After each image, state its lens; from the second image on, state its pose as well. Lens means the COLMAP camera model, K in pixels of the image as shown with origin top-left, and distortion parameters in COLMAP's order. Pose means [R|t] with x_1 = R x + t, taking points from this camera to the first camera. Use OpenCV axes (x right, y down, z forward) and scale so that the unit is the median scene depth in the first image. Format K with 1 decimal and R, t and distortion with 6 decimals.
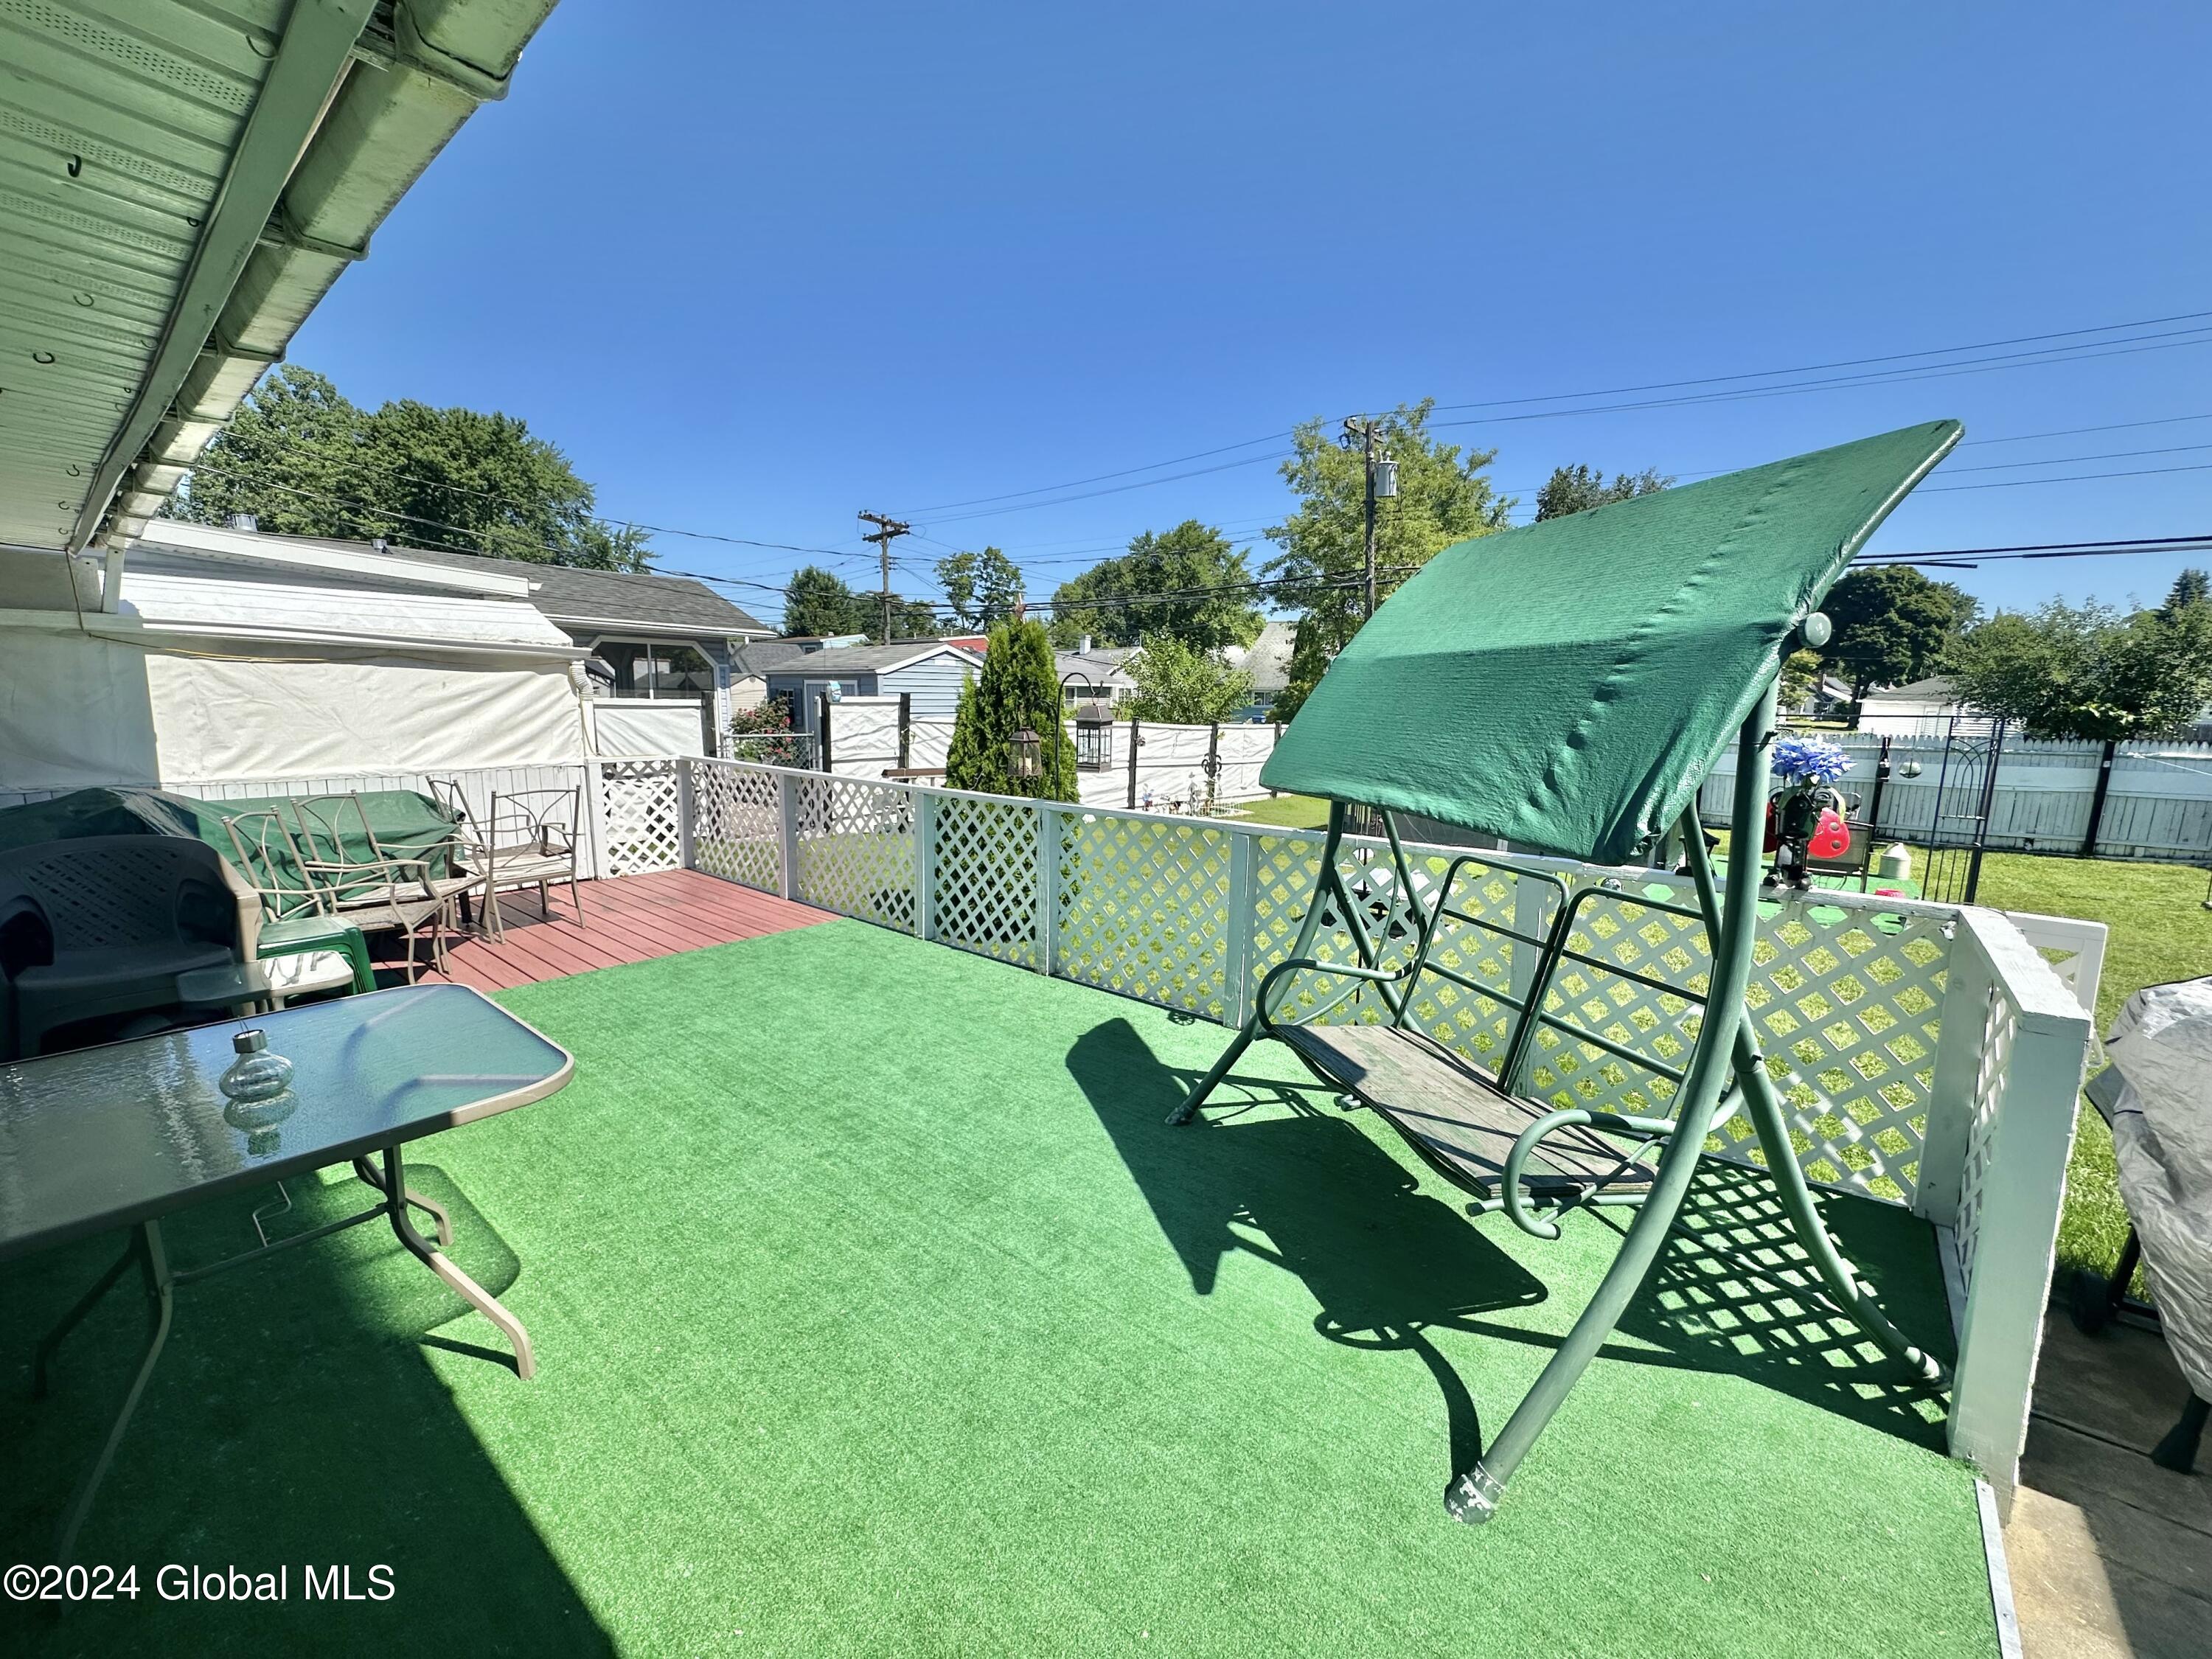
lens RADIAL K [[884.1, 0, 1105.2], [0, 884.1, 829.6], [0, 0, 1]] dist [-0.007801, 0.001975]
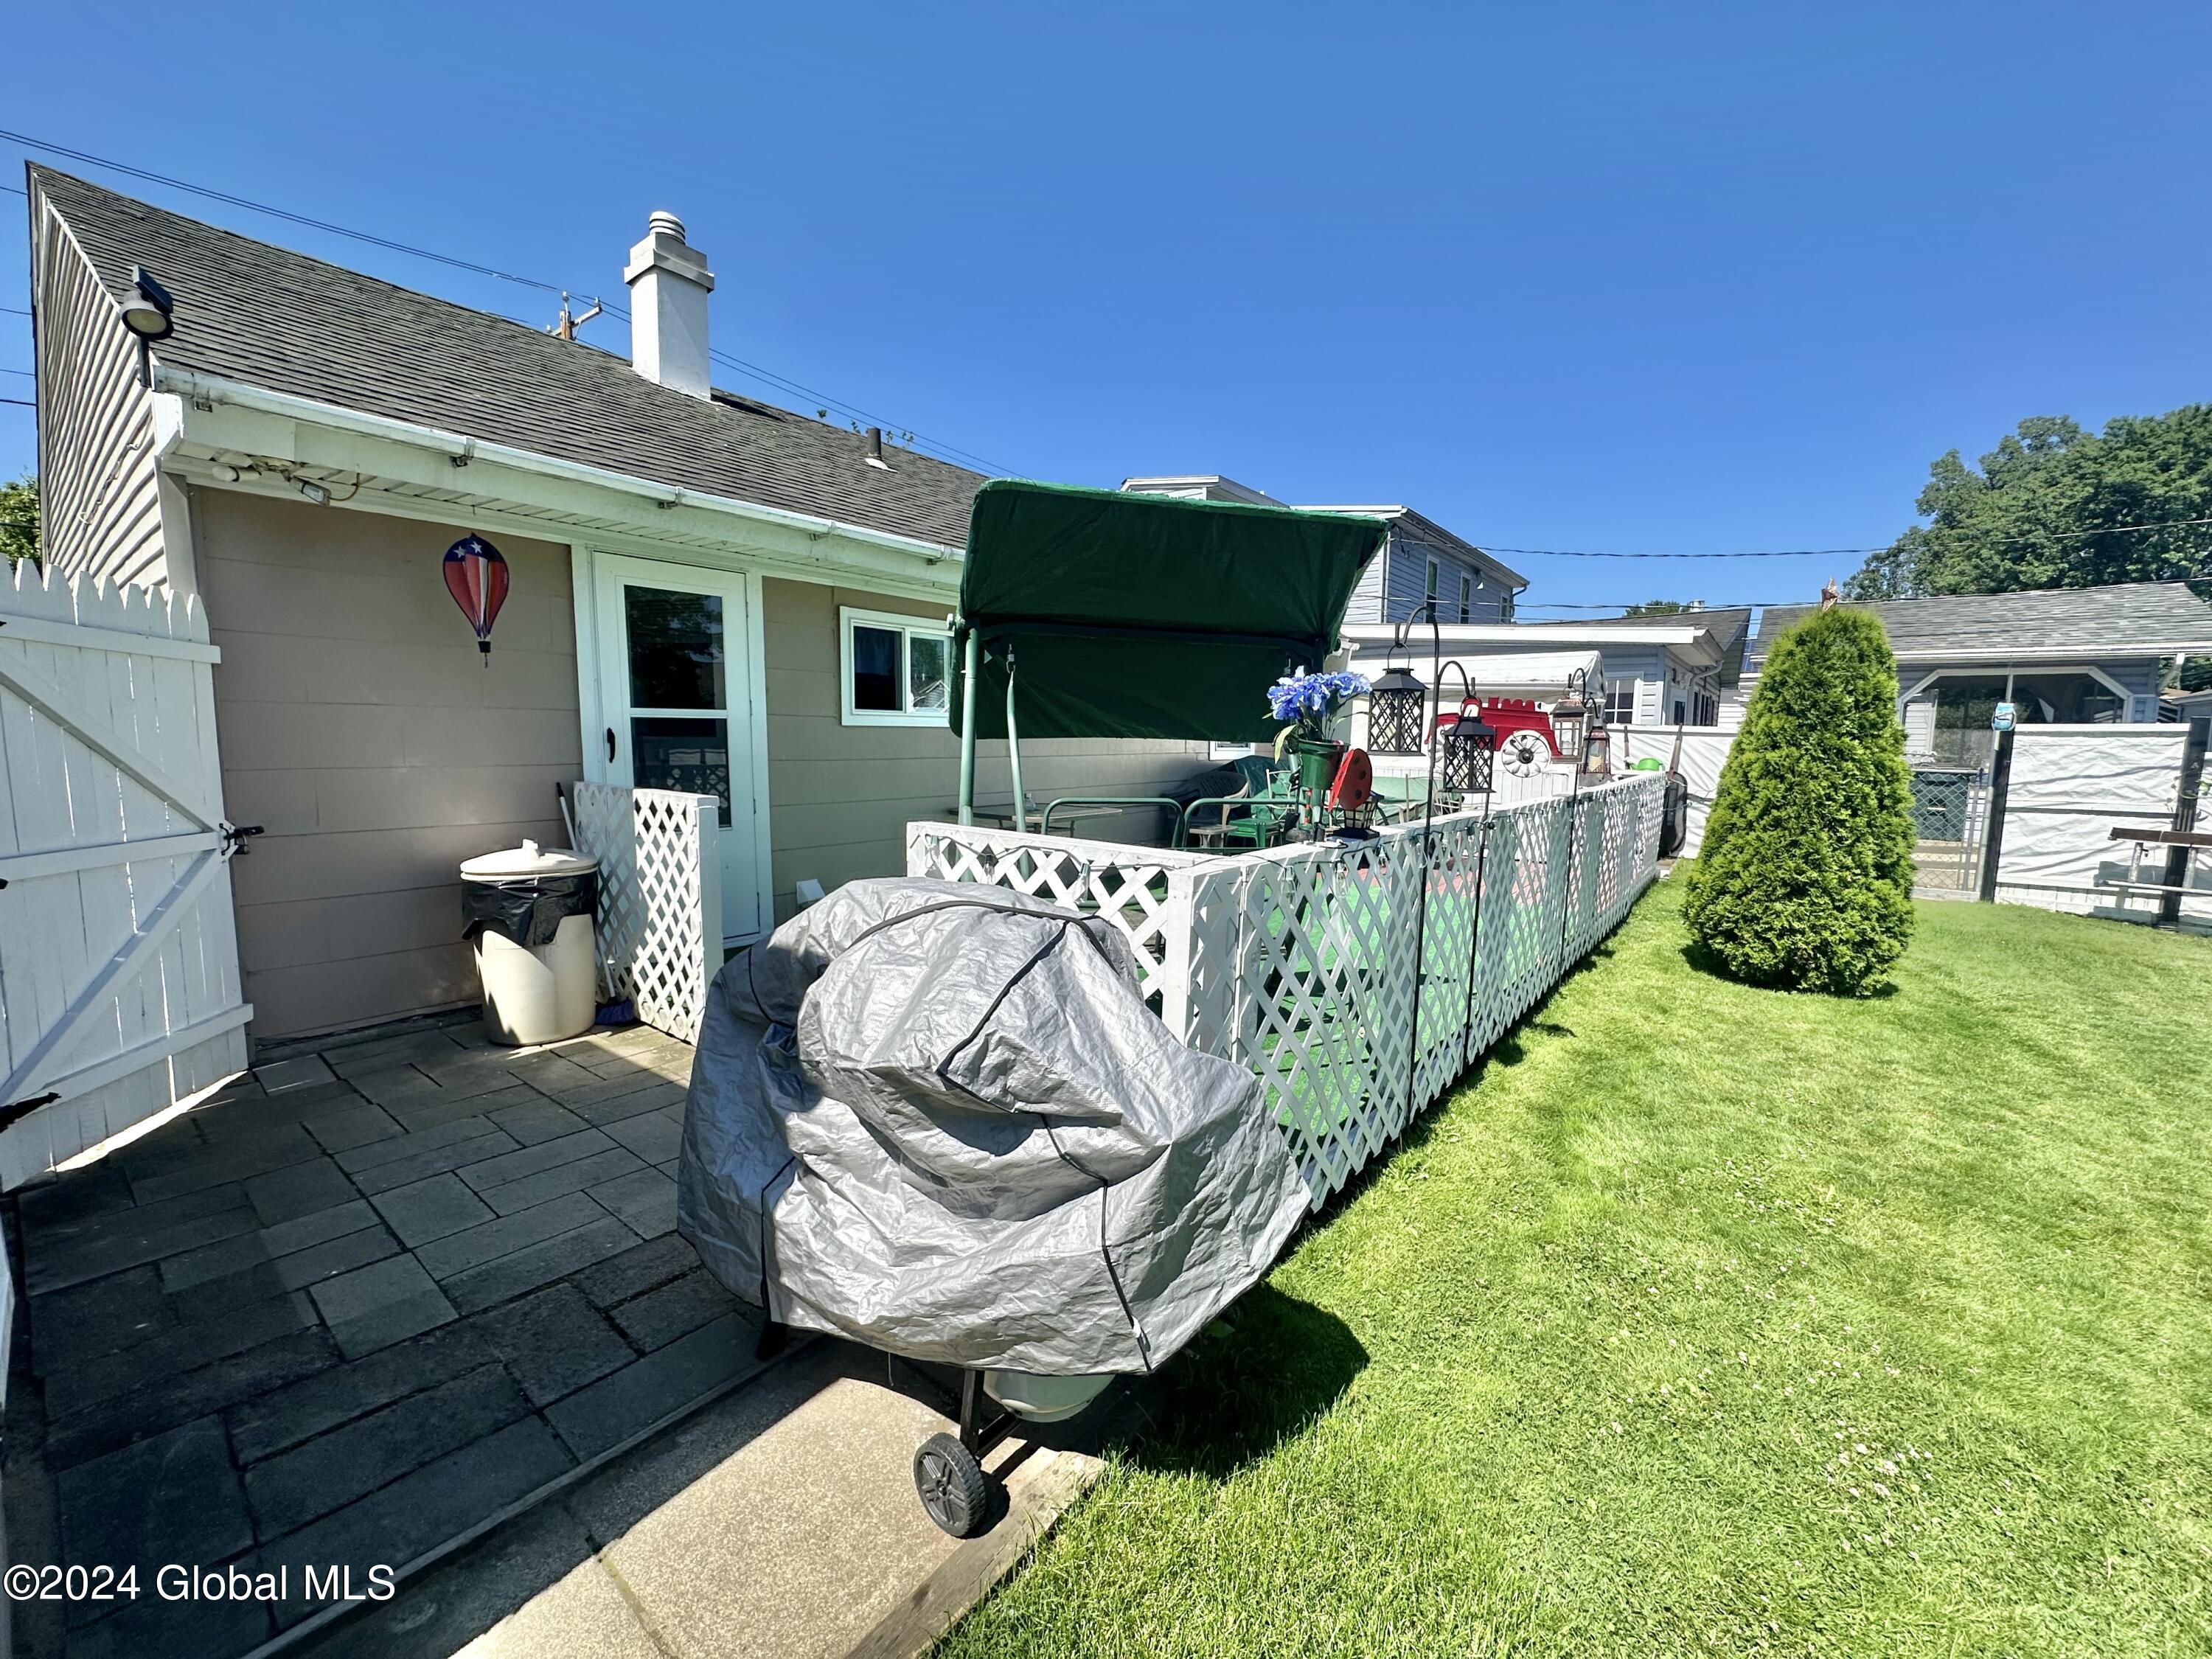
lens RADIAL K [[884.1, 0, 1105.2], [0, 884.1, 829.6], [0, 0, 1]] dist [-0.007801, 0.001975]
pose [[0.020525, 0.092345, -0.995516, 0.112303], [-0.162973, 0.982716, 0.087798, 0.000502], [0.986417, 0.160440, 0.035220, 0.052060]]
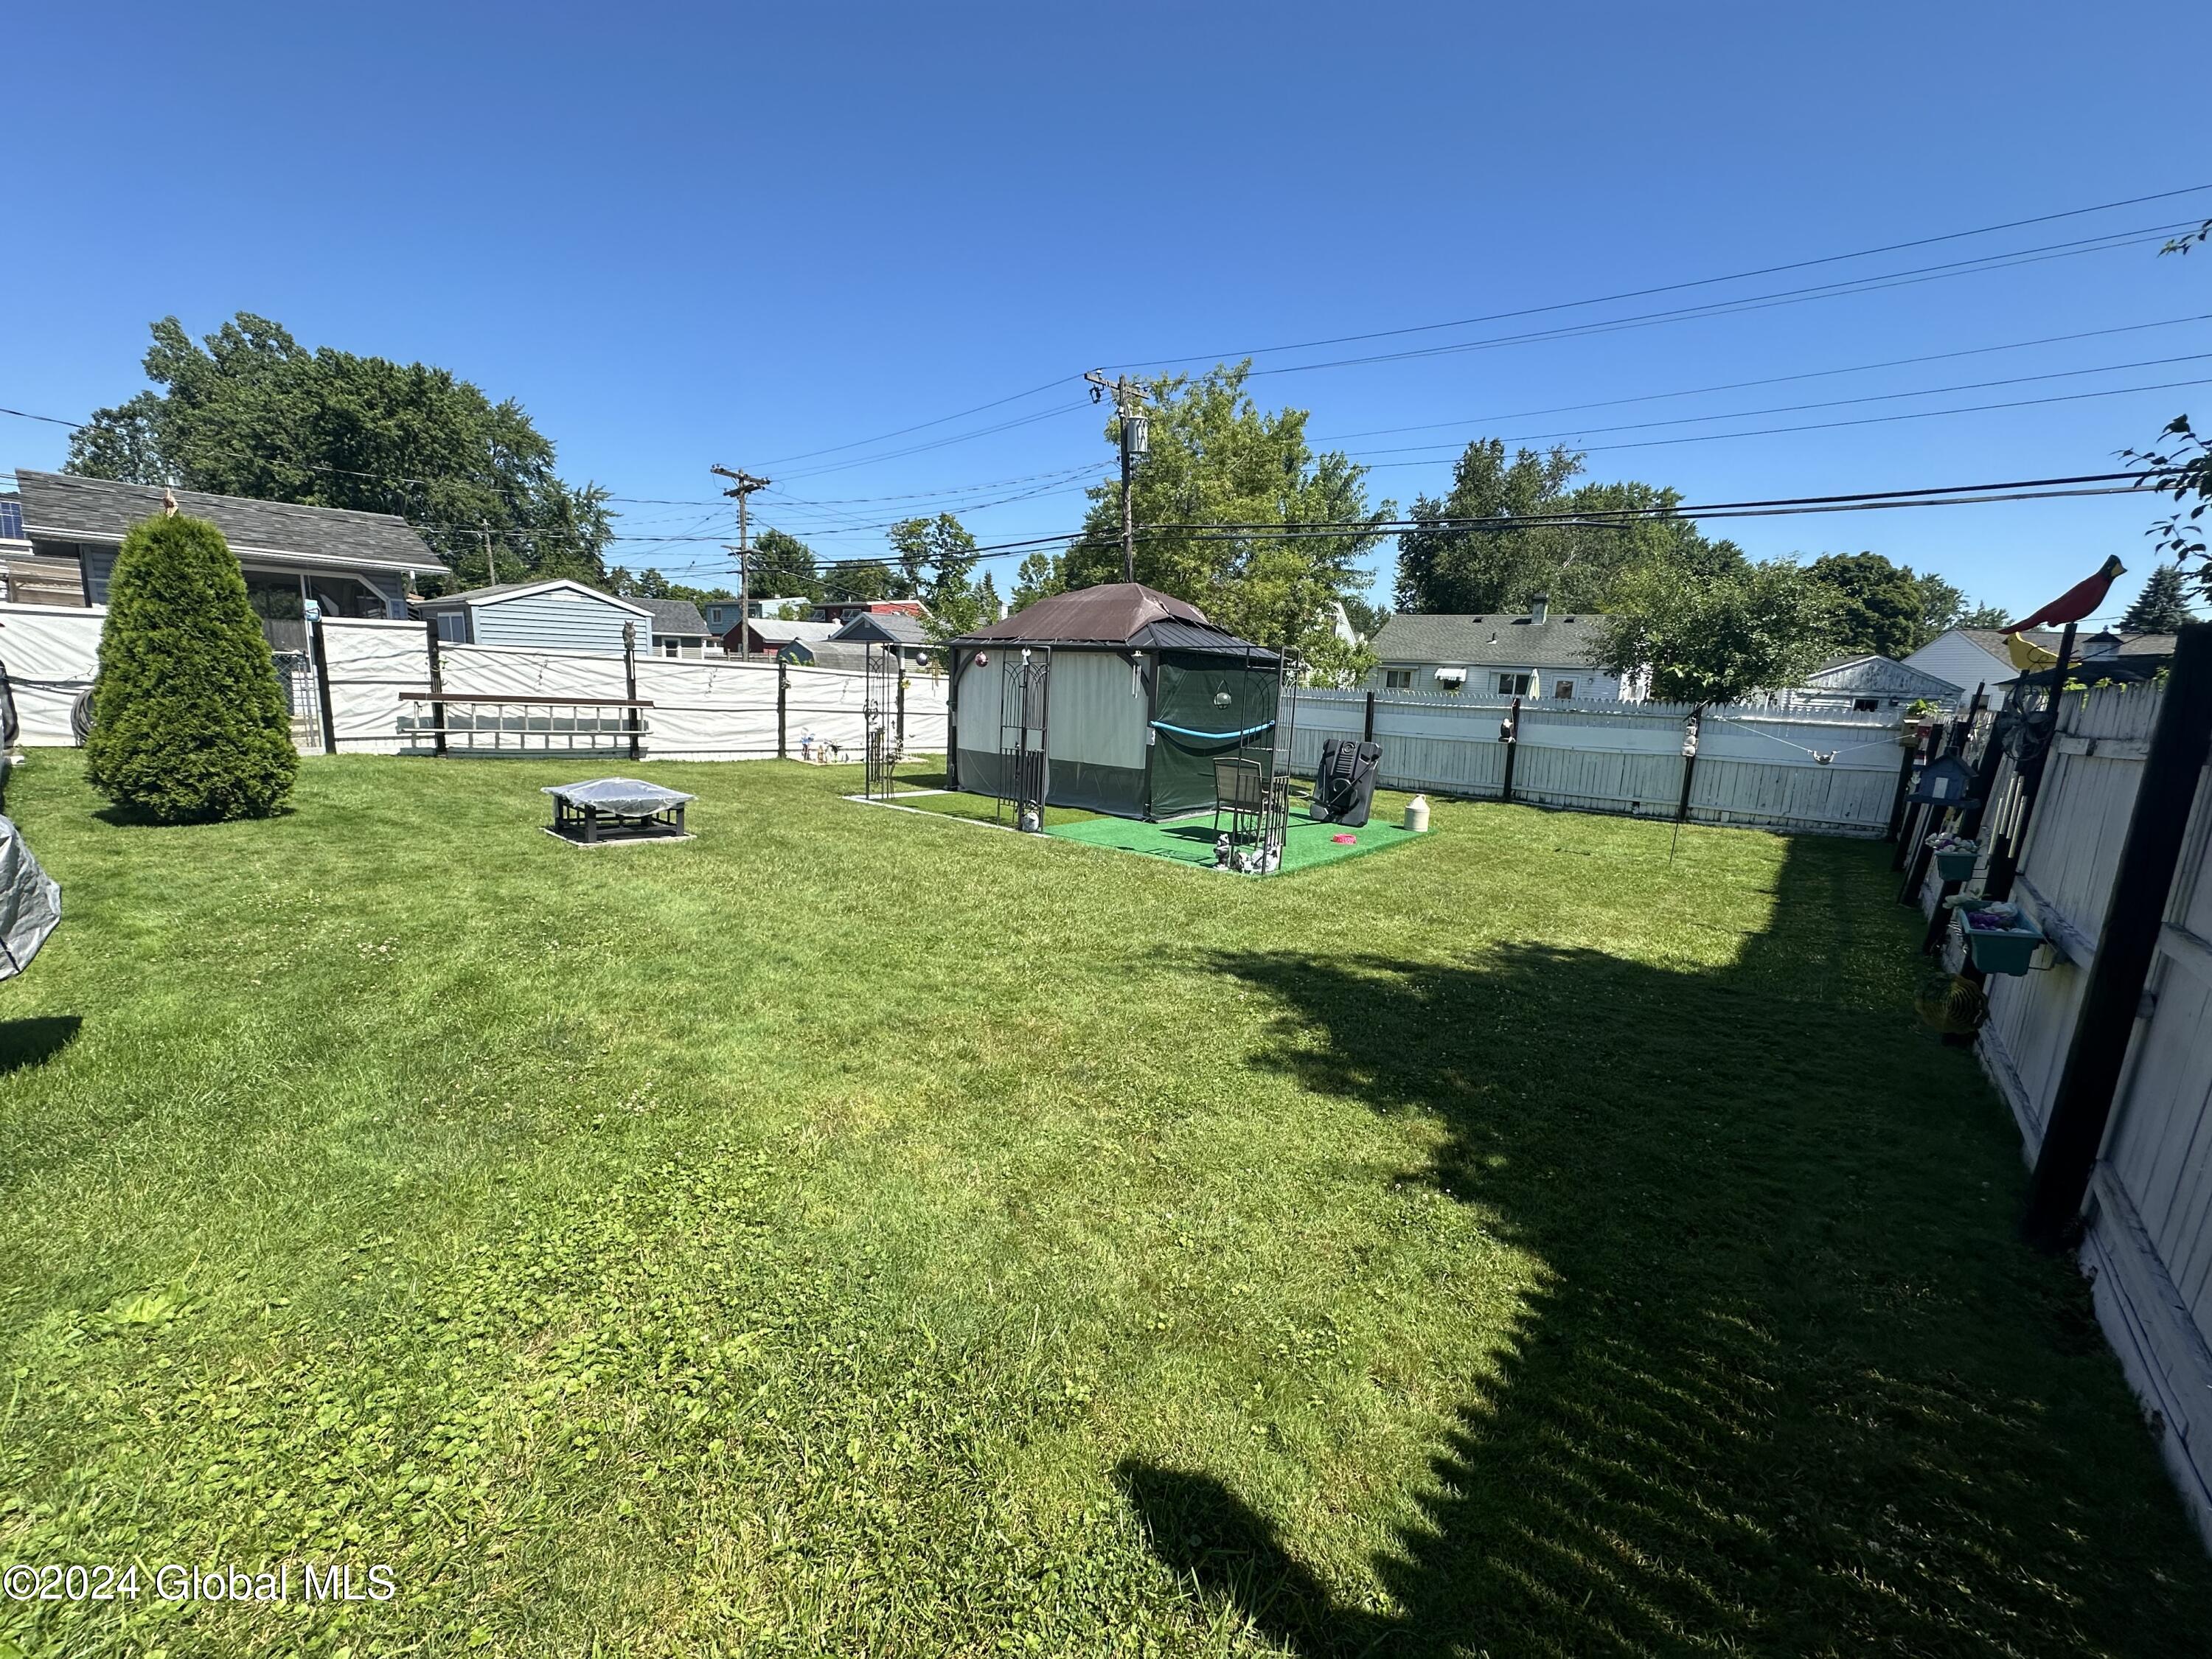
lens RADIAL K [[884.1, 0, 1105.2], [0, 884.1, 829.6], [0, 0, 1]] dist [-0.007801, 0.001975]
pose [[0.999451, 0.029226, -0.015612, 0.156514], [-0.028814, 0.999247, 0.025996, 0.010845], [0.016360, -0.025532, 0.999540, -0.002068]]
